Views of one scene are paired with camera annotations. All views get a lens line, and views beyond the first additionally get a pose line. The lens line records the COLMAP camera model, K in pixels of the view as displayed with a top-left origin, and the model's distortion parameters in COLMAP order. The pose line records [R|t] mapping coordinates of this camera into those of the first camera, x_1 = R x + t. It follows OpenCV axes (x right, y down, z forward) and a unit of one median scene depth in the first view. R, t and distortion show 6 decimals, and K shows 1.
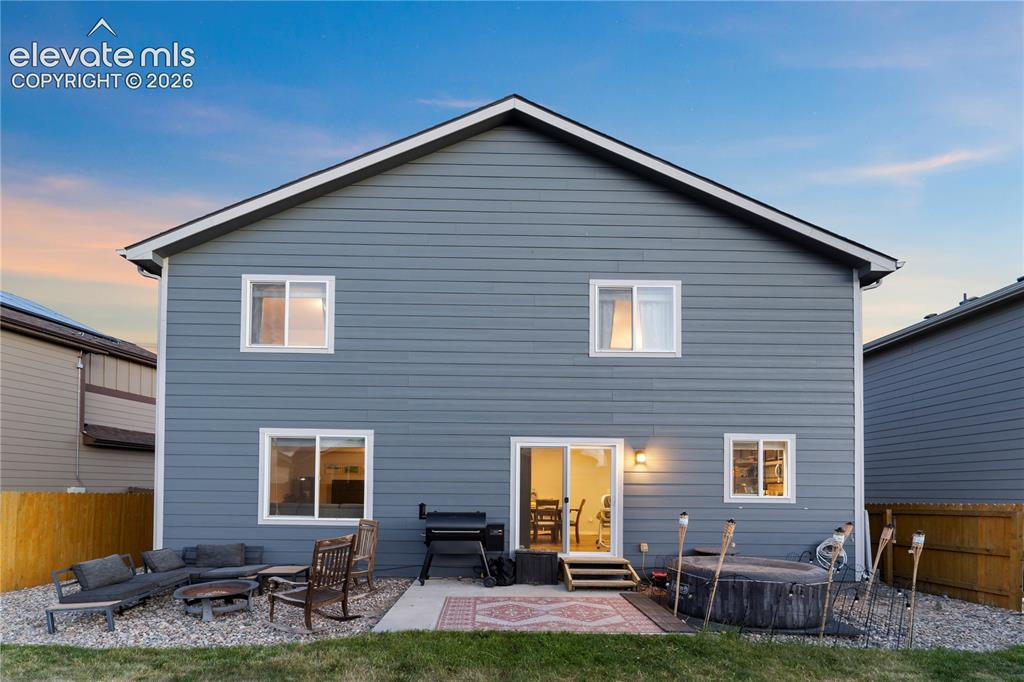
lens RADIAL K [[487.5, 0, 510.1], [0, 487.5, 420.3], [0, 0, 1]] dist [-0.001243, -0.000052]
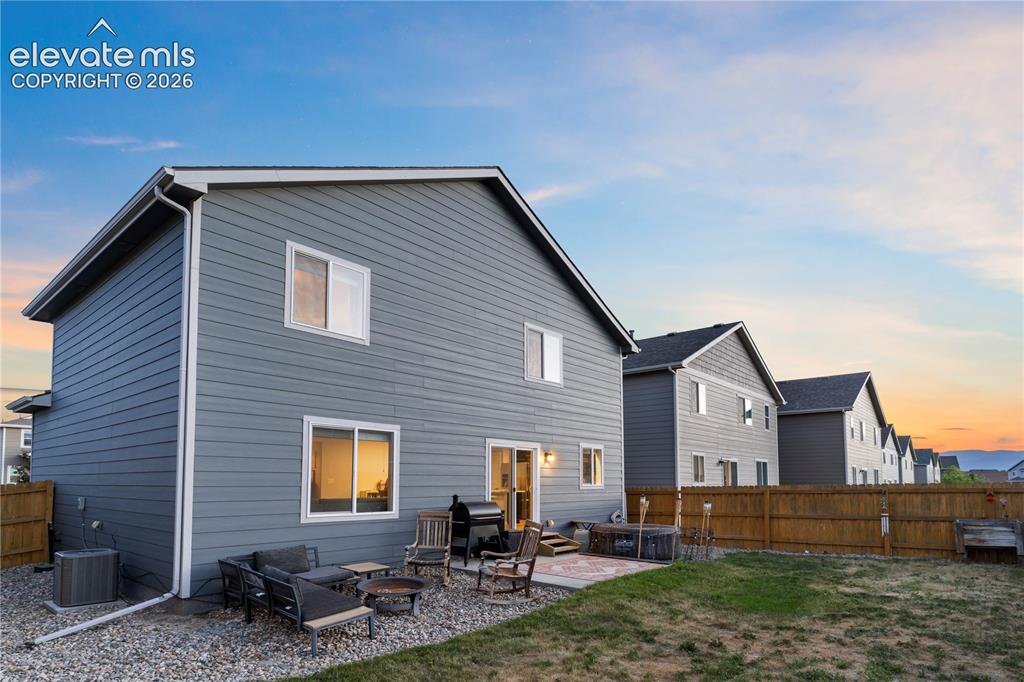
lens RADIAL K [[537.3, 0, 512.0], [0, 537.3, 341.0], [0, 0, 1]] dist [0.002149, 0.000096]
pose [[0.665234, 0.182148, 0.724076, -0.981250], [-0.110587, 0.983127, -0.145714, -0.017158], [-0.738400, 0.016861, 0.674152, 0.027072]]
